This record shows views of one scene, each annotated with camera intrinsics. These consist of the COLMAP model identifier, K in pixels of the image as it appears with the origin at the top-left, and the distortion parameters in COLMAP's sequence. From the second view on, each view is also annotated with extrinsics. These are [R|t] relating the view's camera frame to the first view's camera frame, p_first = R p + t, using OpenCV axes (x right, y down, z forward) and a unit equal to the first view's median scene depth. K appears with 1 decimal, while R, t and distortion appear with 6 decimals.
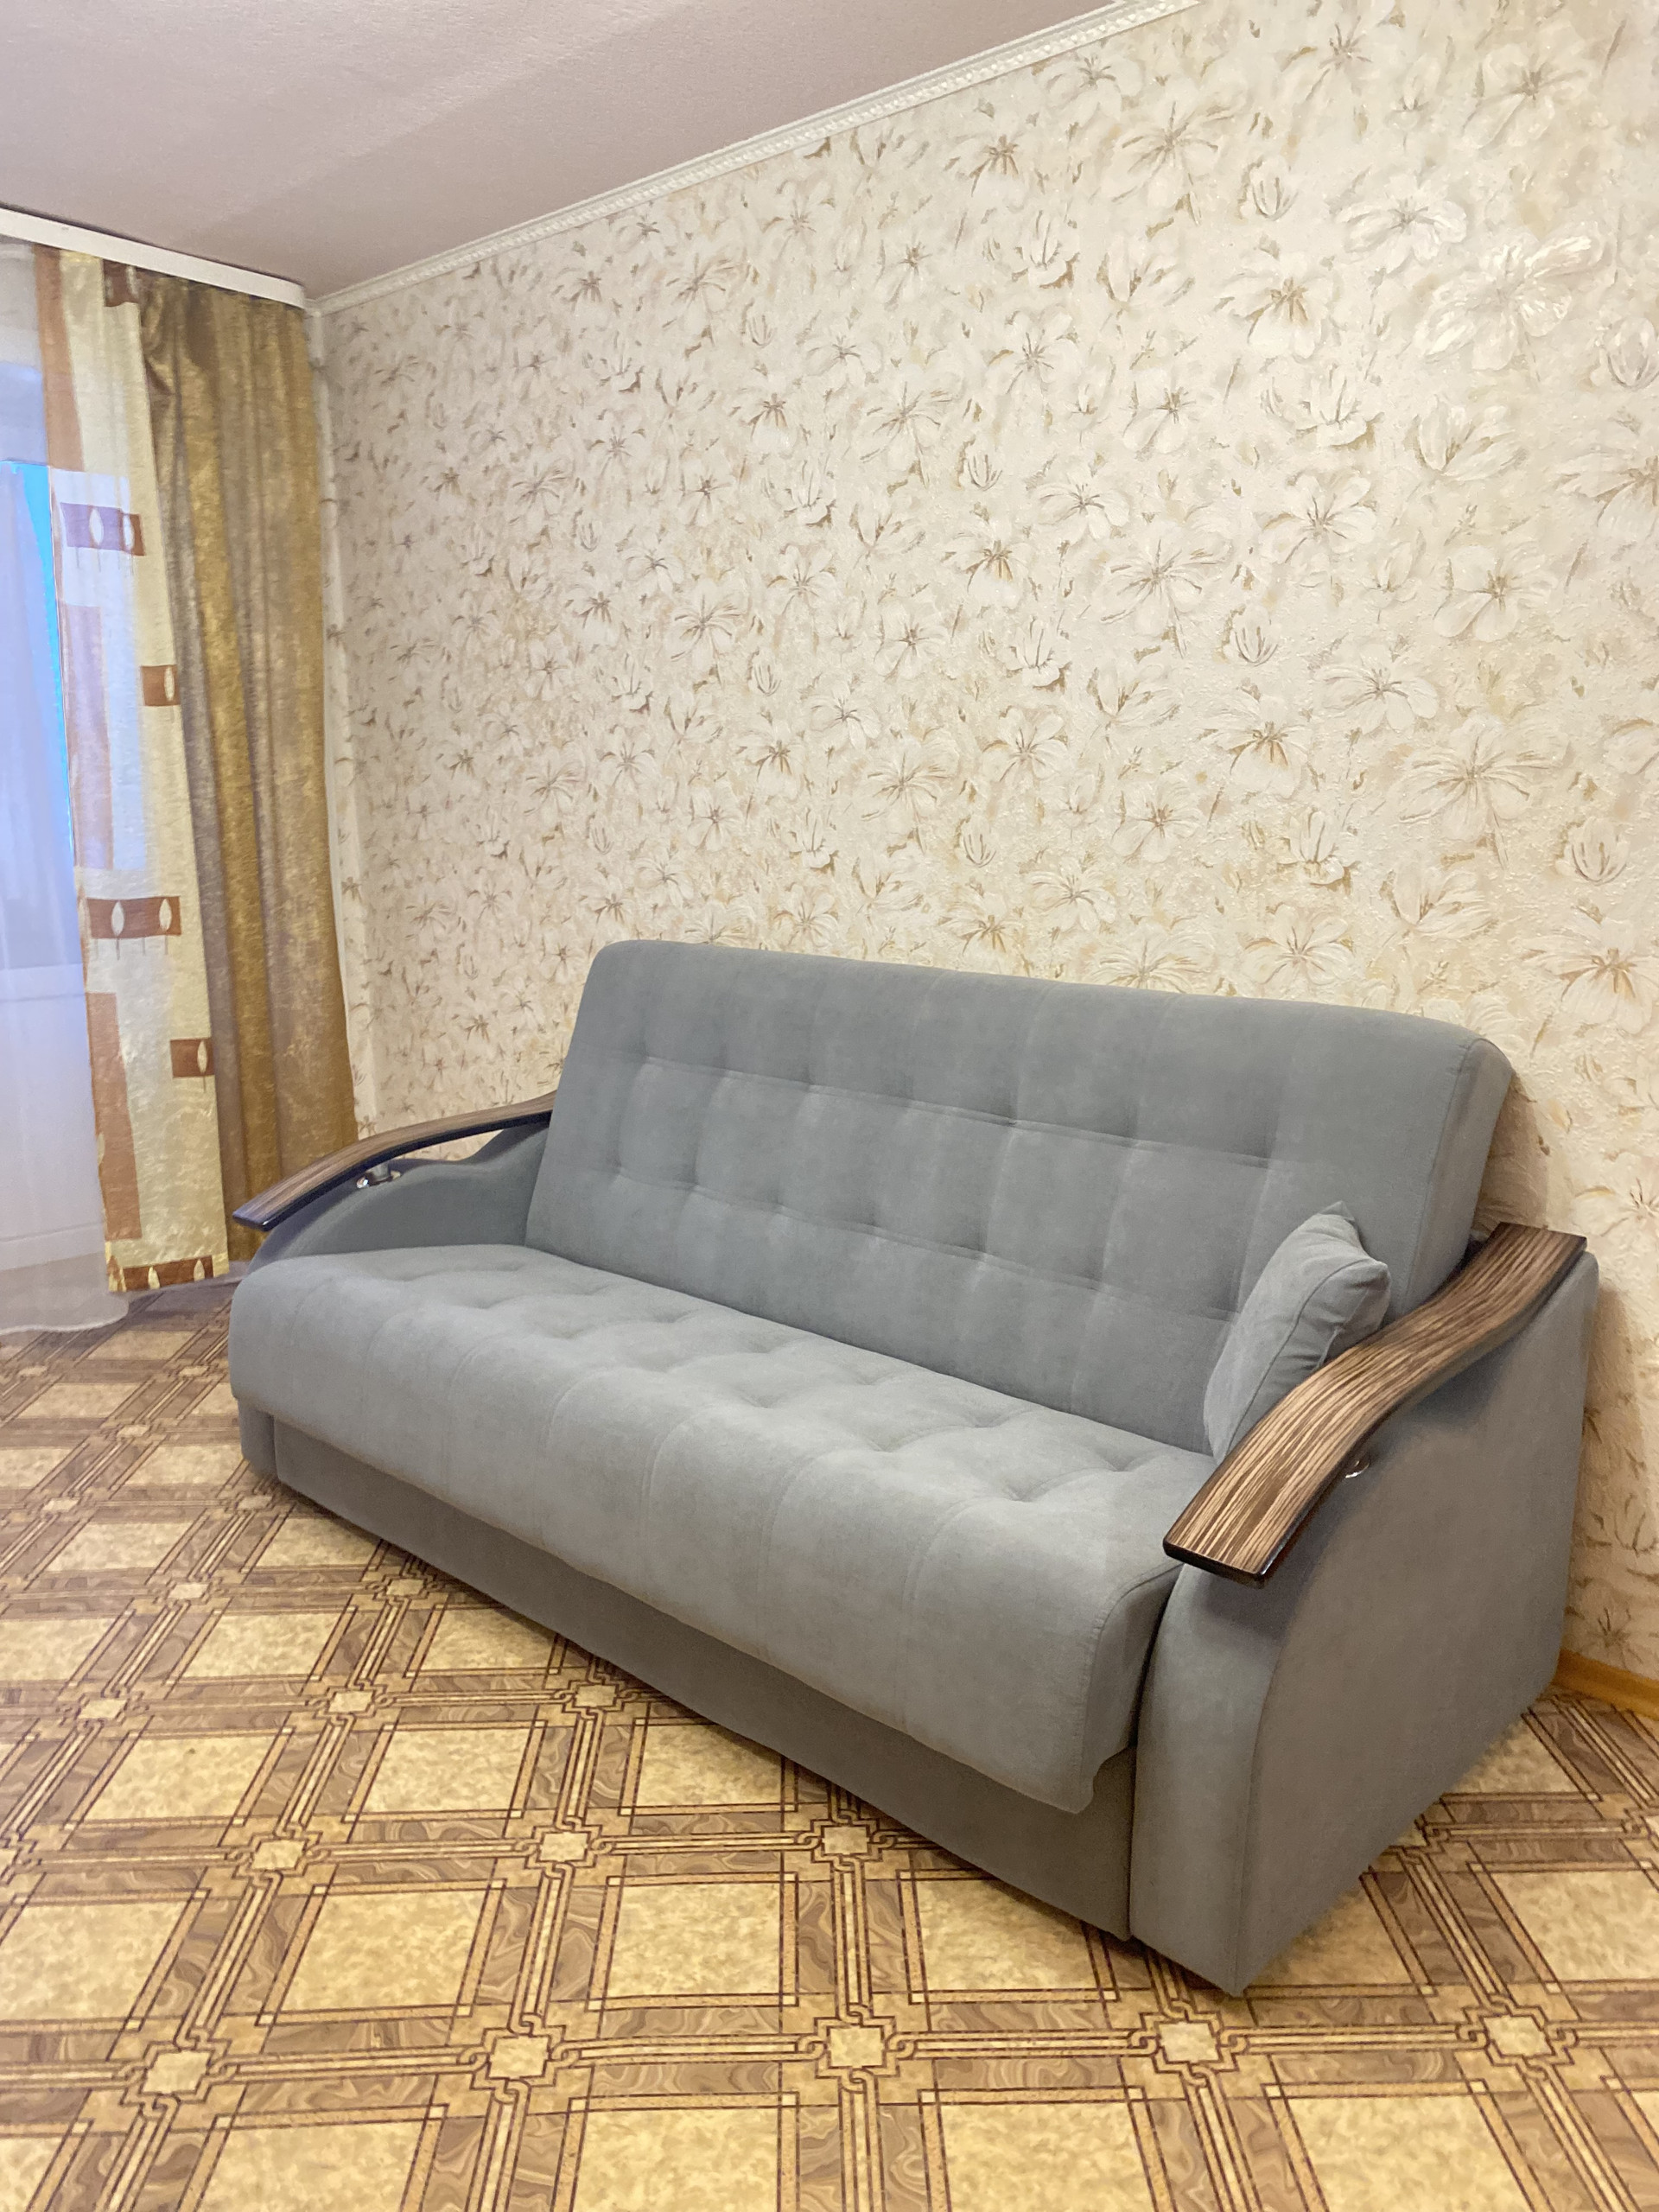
lens RADIAL K [[1669.0, 0, 855.4], [0, 1669.0, 1102.0], [0, 0, 1]] dist [0.010237, -0.011996]
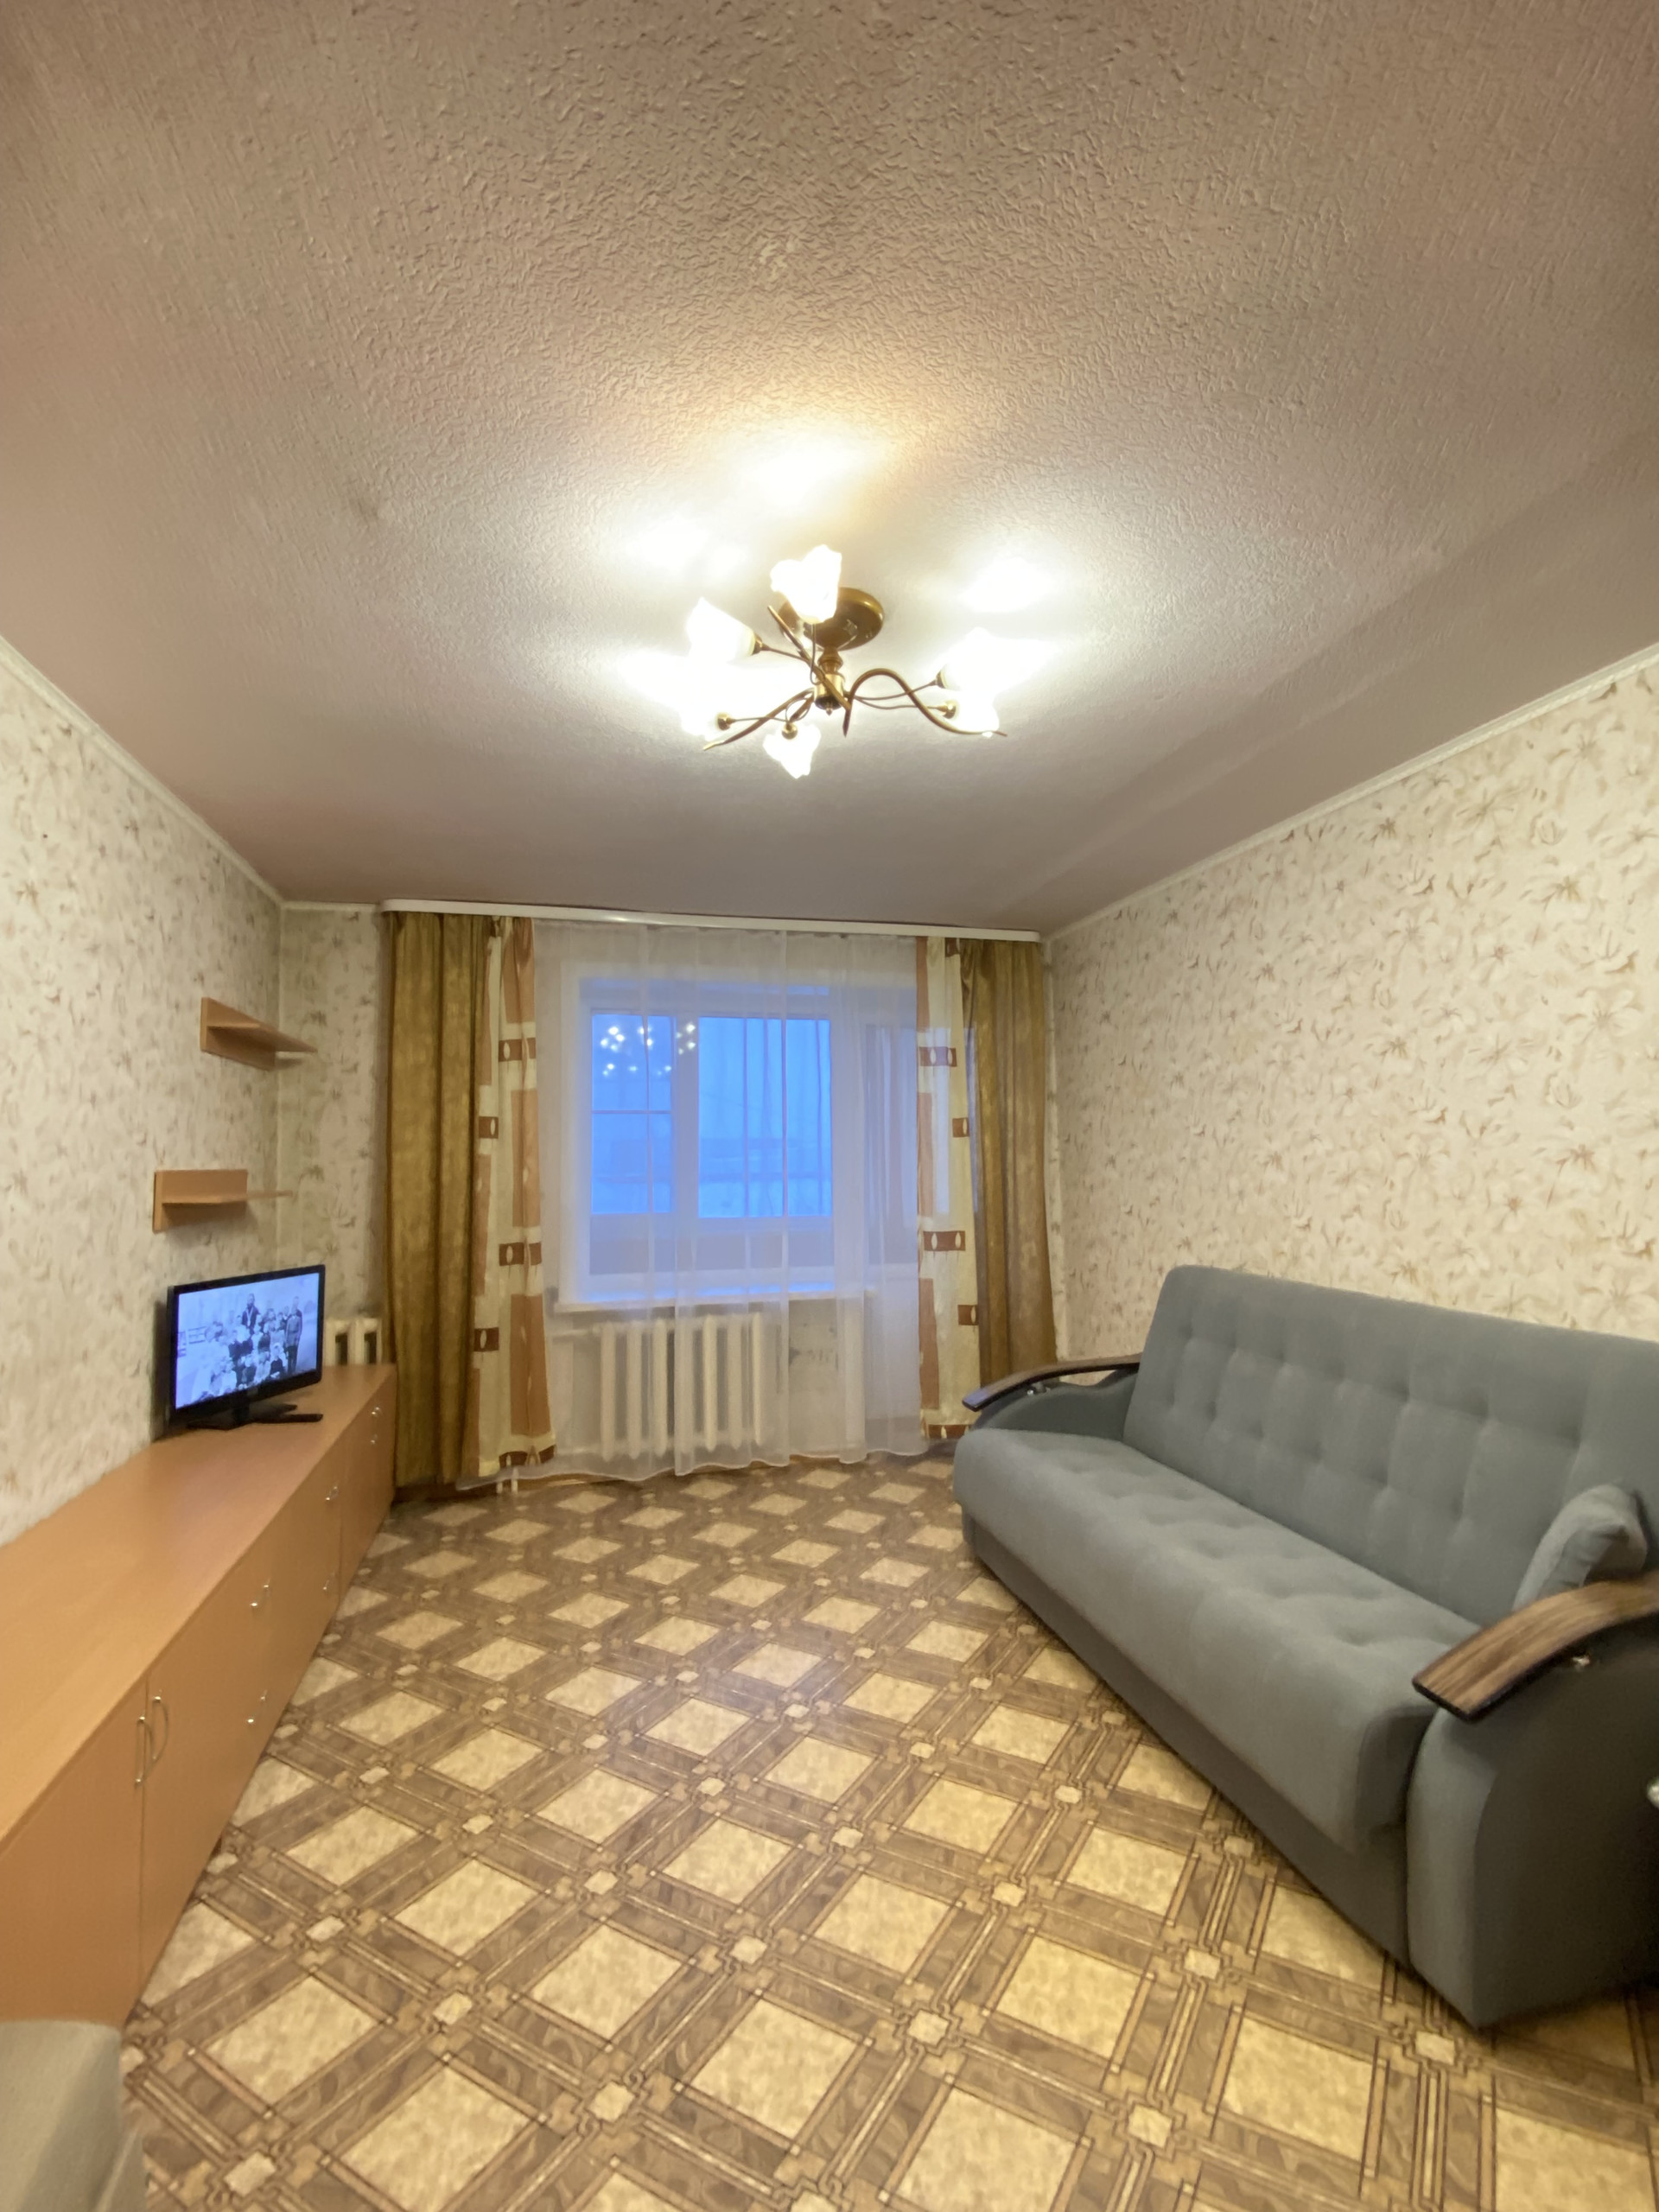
lens RADIAL K [[1015.4, 0, 837.2], [0, 1015.4, 1095.4], [0, 0, 1]] dist [0.040649, -0.042272]
pose [[0.838233, -0.045370, -0.543421, 0.180152], [-0.087233, 0.972543, -0.215756, -0.009799], [0.538290, 0.228258, 0.811260, -0.125332]]
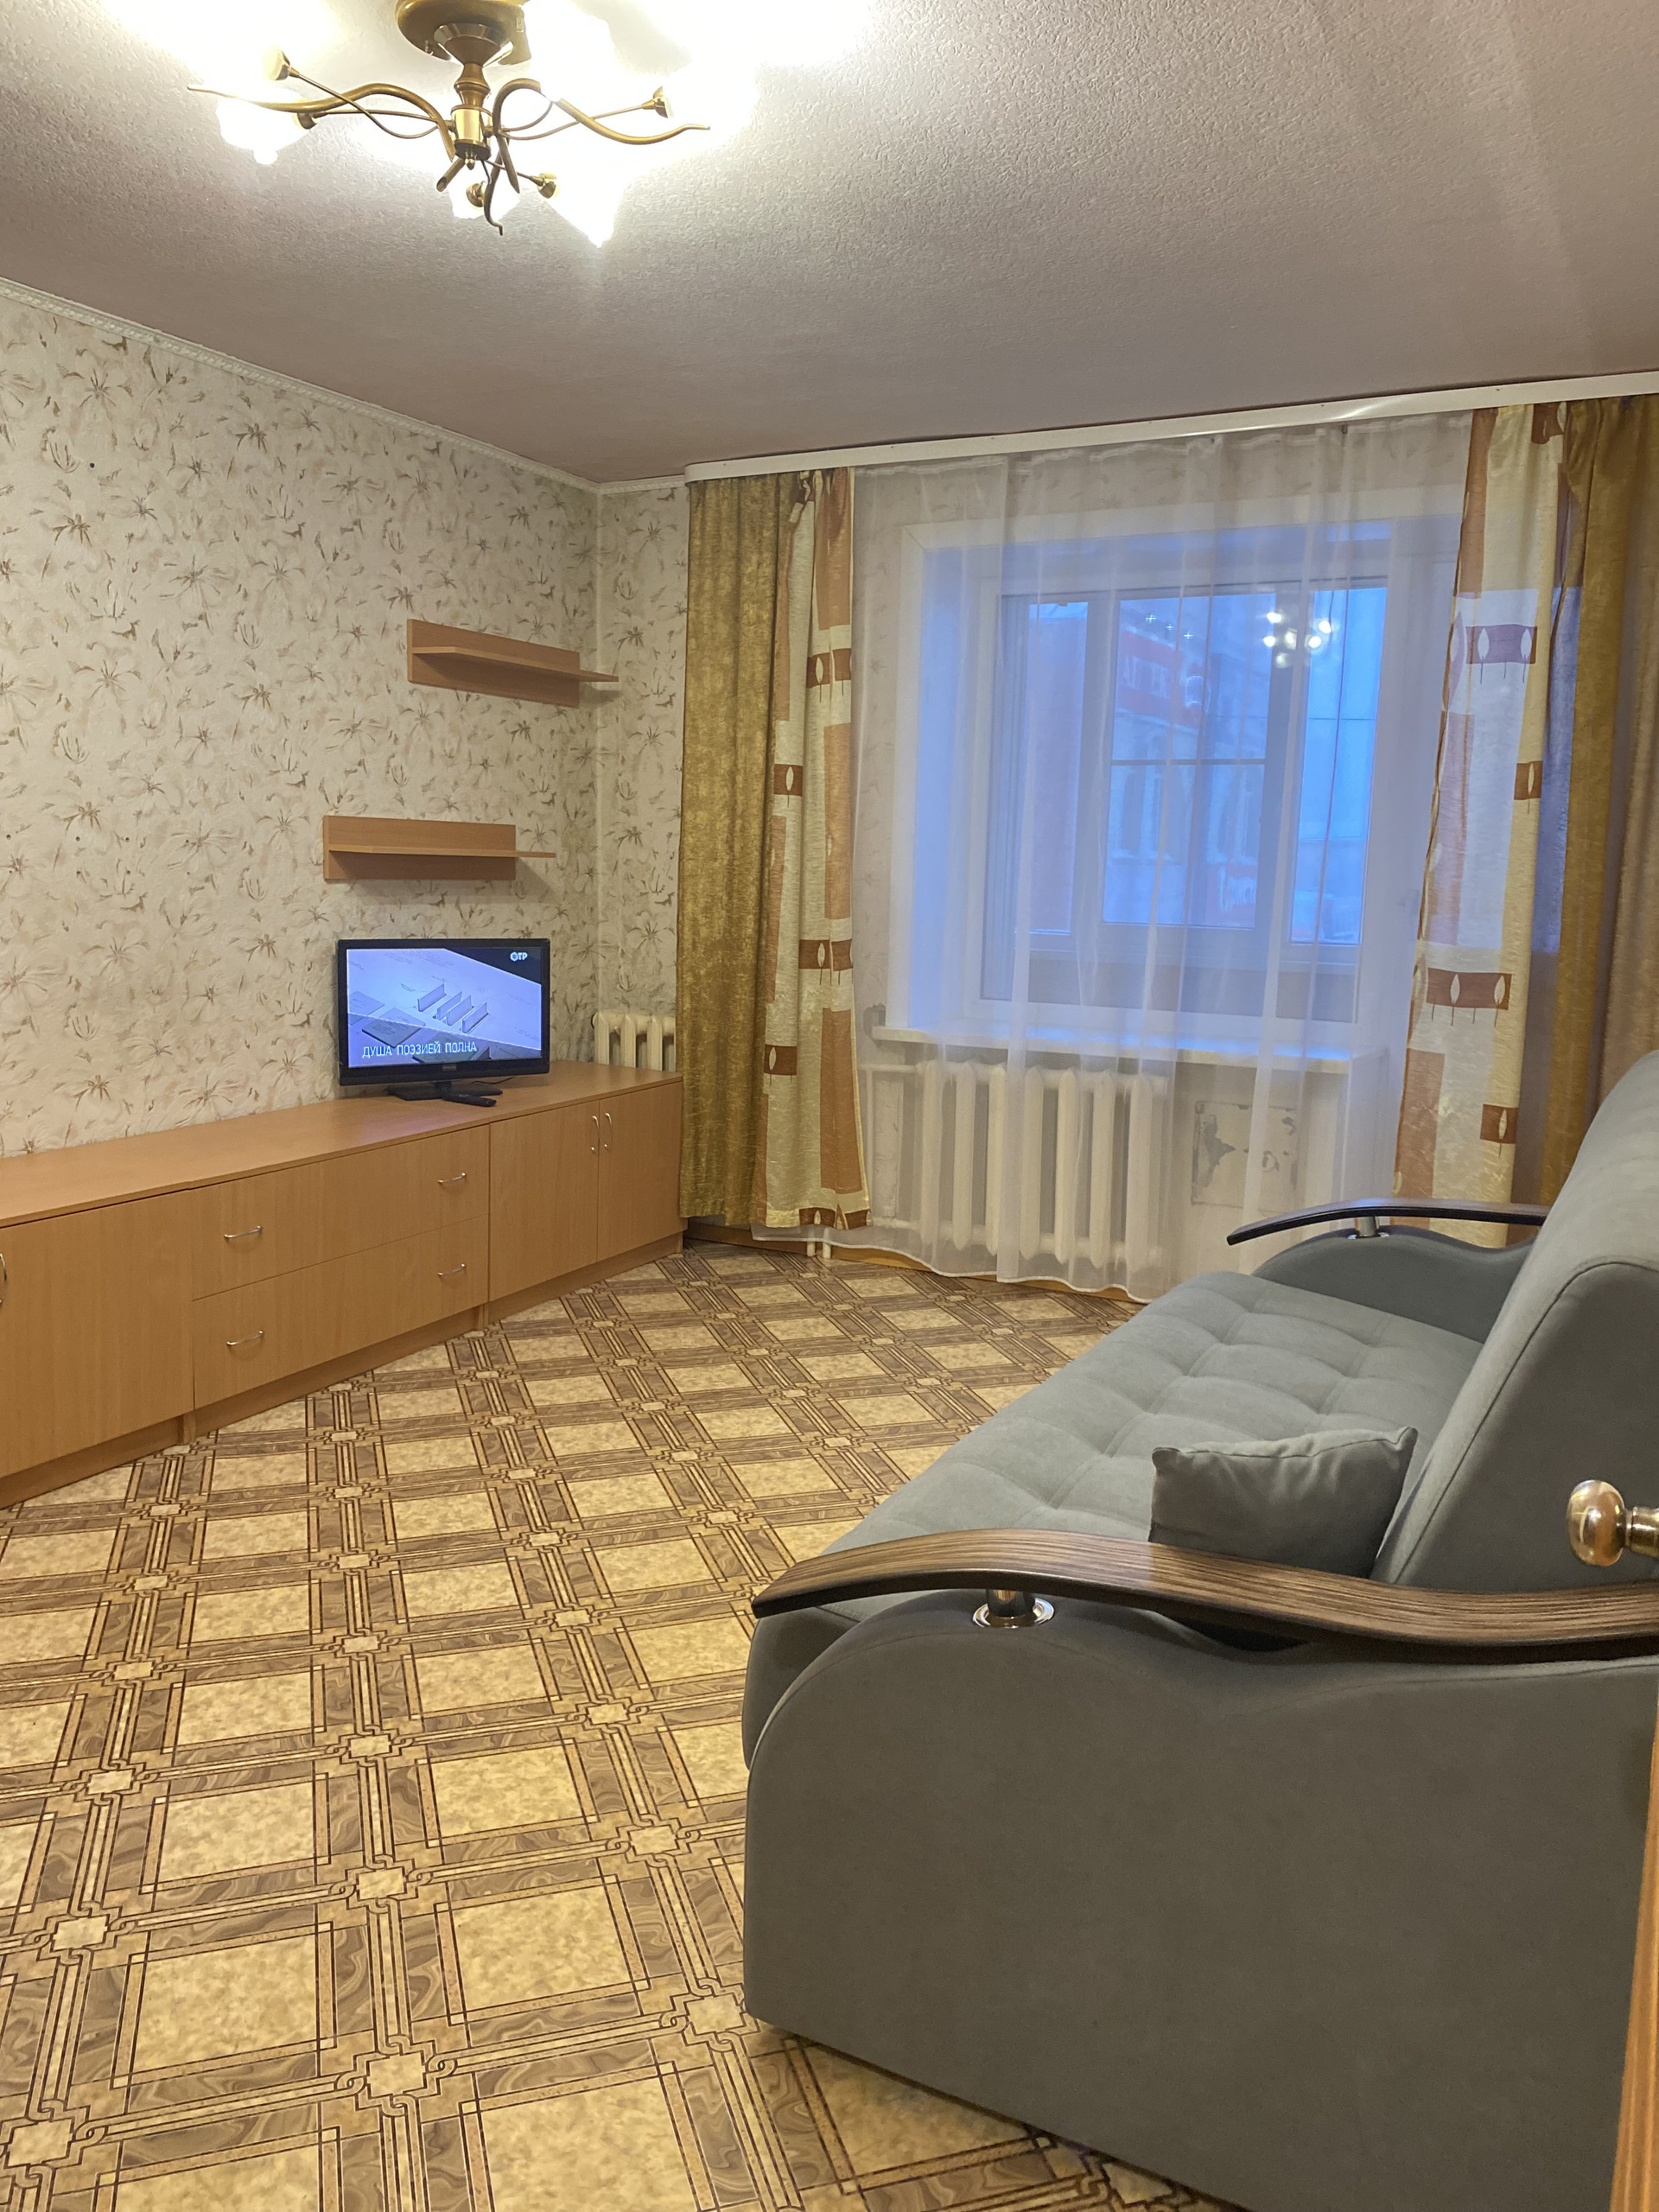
lens RADIAL K [[1668.8, 0, 866.7], [0, 1668.8, 1110.3], [0, 0, 1]] dist [0.070430, -0.175832]
pose [[0.280942, 0.150640, -0.947829, 0.747210], [-0.198544, 0.975363, 0.096167, -0.085484], [0.938963, 0.161169, 0.303929, 0.427054]]
